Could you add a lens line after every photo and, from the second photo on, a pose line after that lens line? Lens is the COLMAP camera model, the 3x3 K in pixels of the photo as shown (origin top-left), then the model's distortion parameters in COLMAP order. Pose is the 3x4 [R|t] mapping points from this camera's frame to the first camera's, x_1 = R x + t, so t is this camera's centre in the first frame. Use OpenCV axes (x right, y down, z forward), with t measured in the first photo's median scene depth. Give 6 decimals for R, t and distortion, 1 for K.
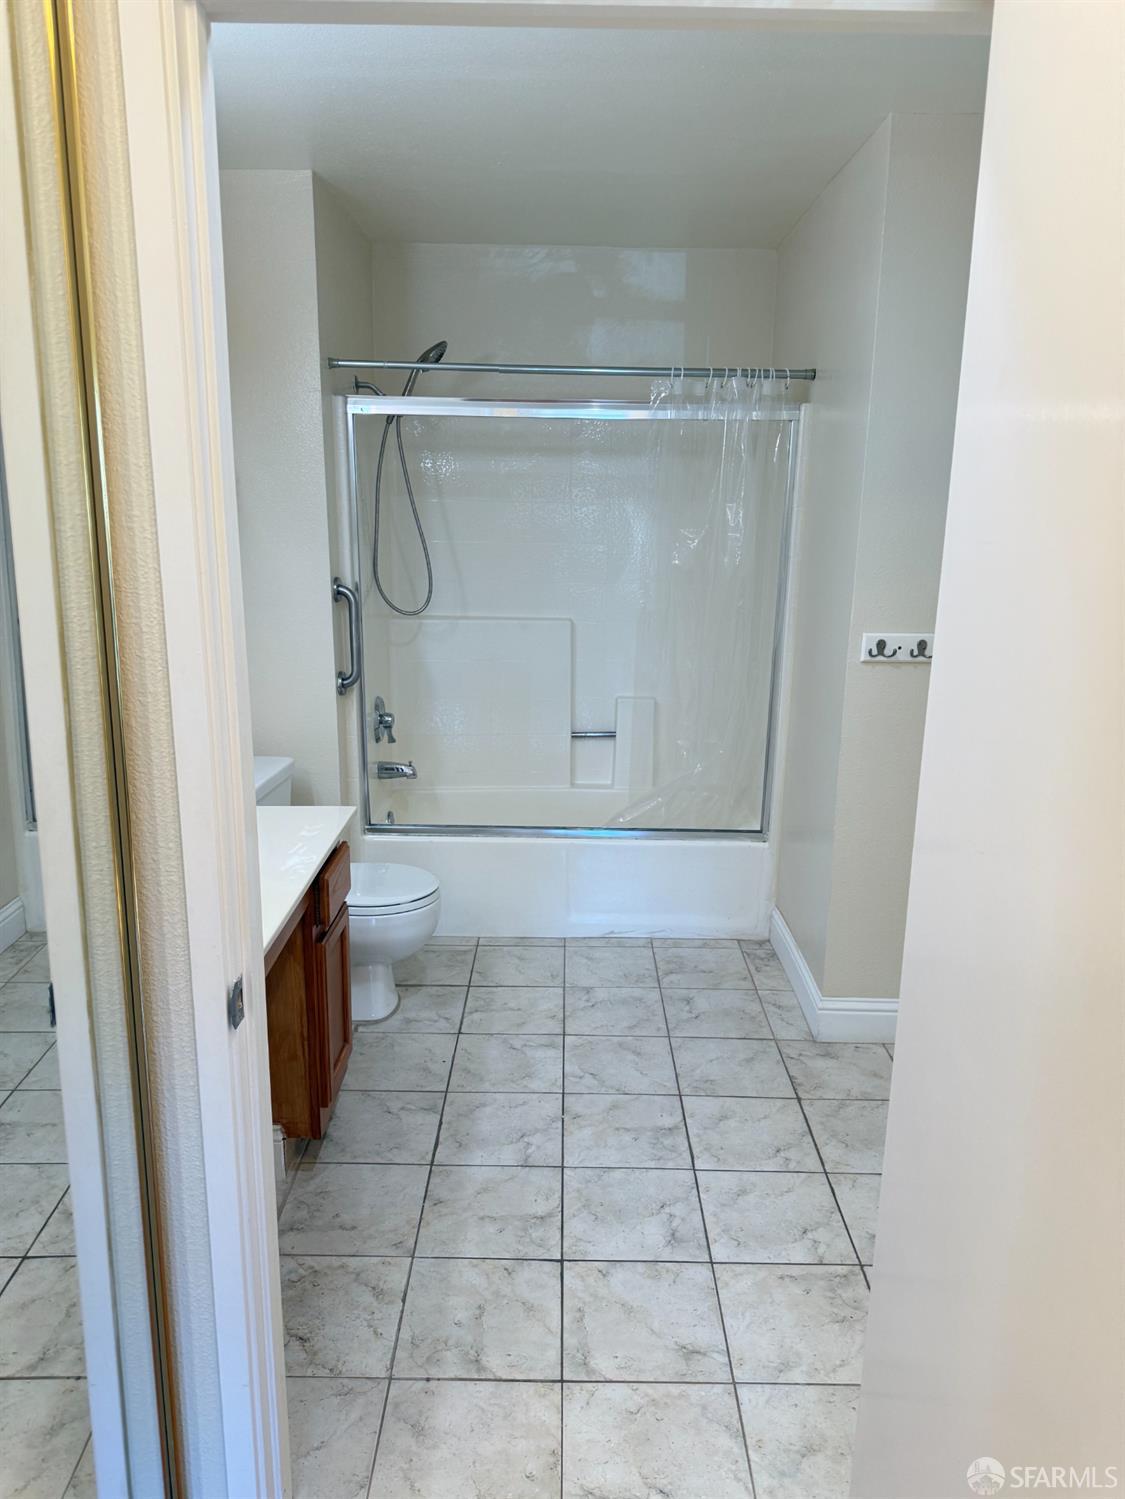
lens RADIAL K [[1065.0, 0, 562.5], [0, 1065.0, 749.5], [0, 0, 1]] dist [0.157740, -0.300018]
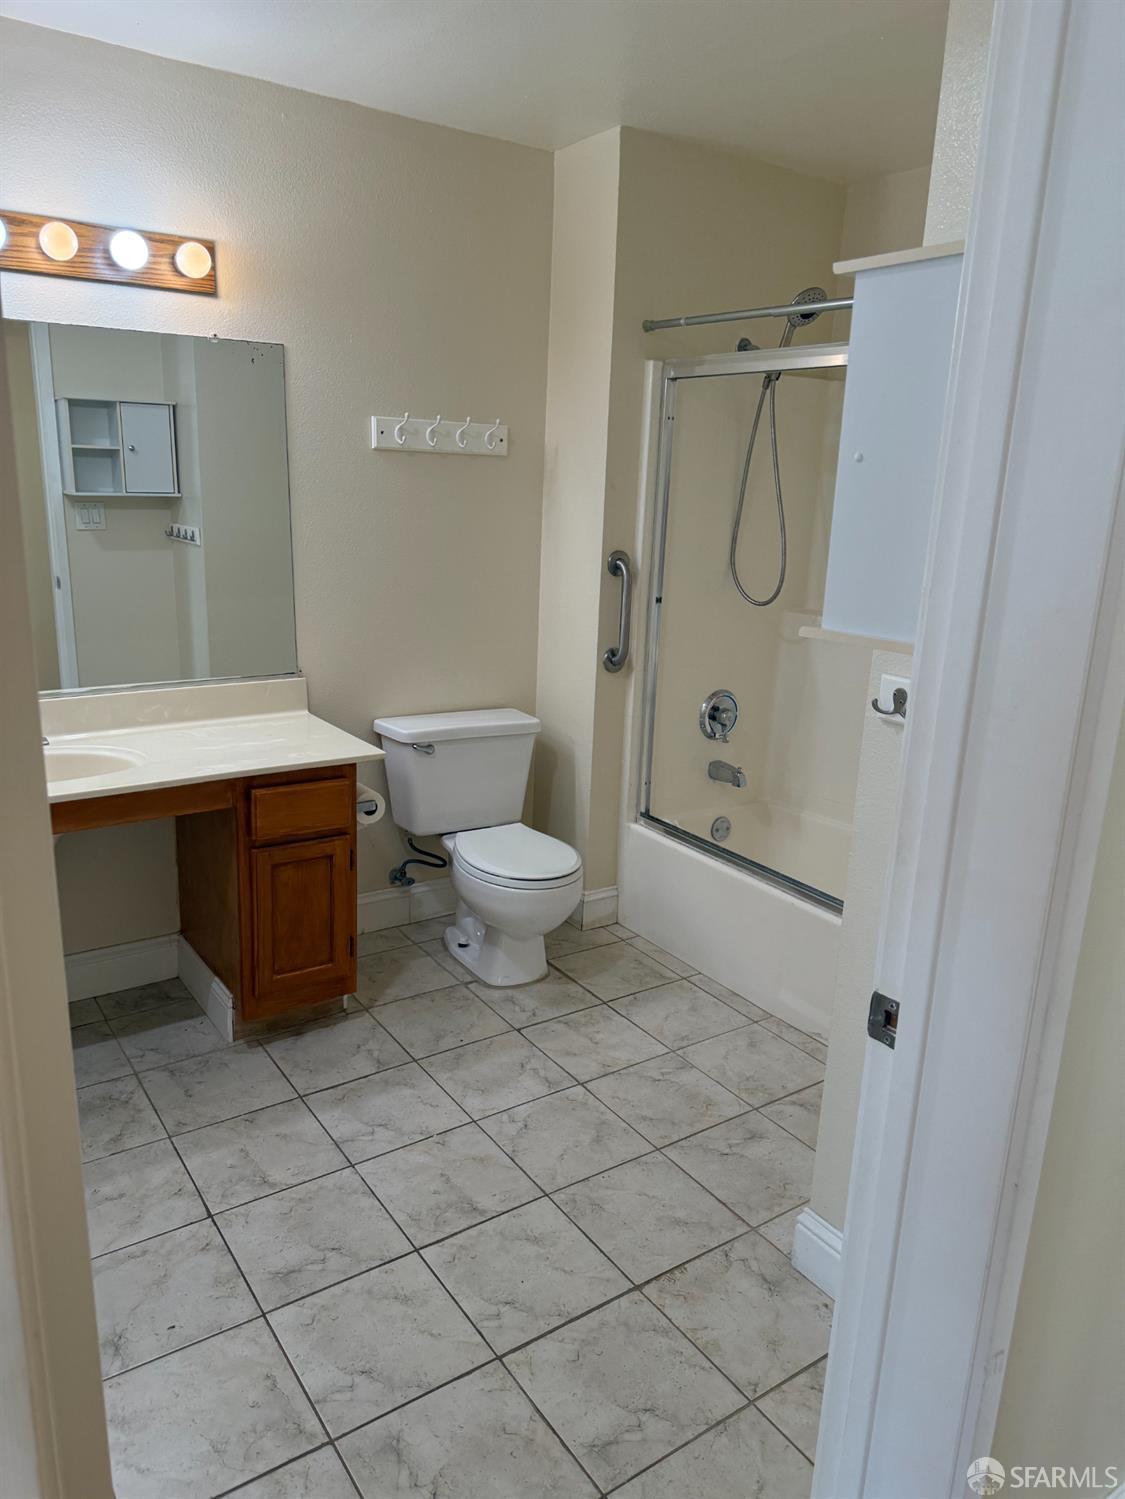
lens RADIAL K [[1065.0, 0, 562.5], [0, 1065.0, 749.5], [0, 0, 1]] dist [0.157740, -0.300018]
pose [[0.565777, 0.212791, -0.796629, 0.645868], [-0.225608, 0.969210, 0.098660, -0.077957], [0.793094, 0.123906, 0.596363, 0.458207]]
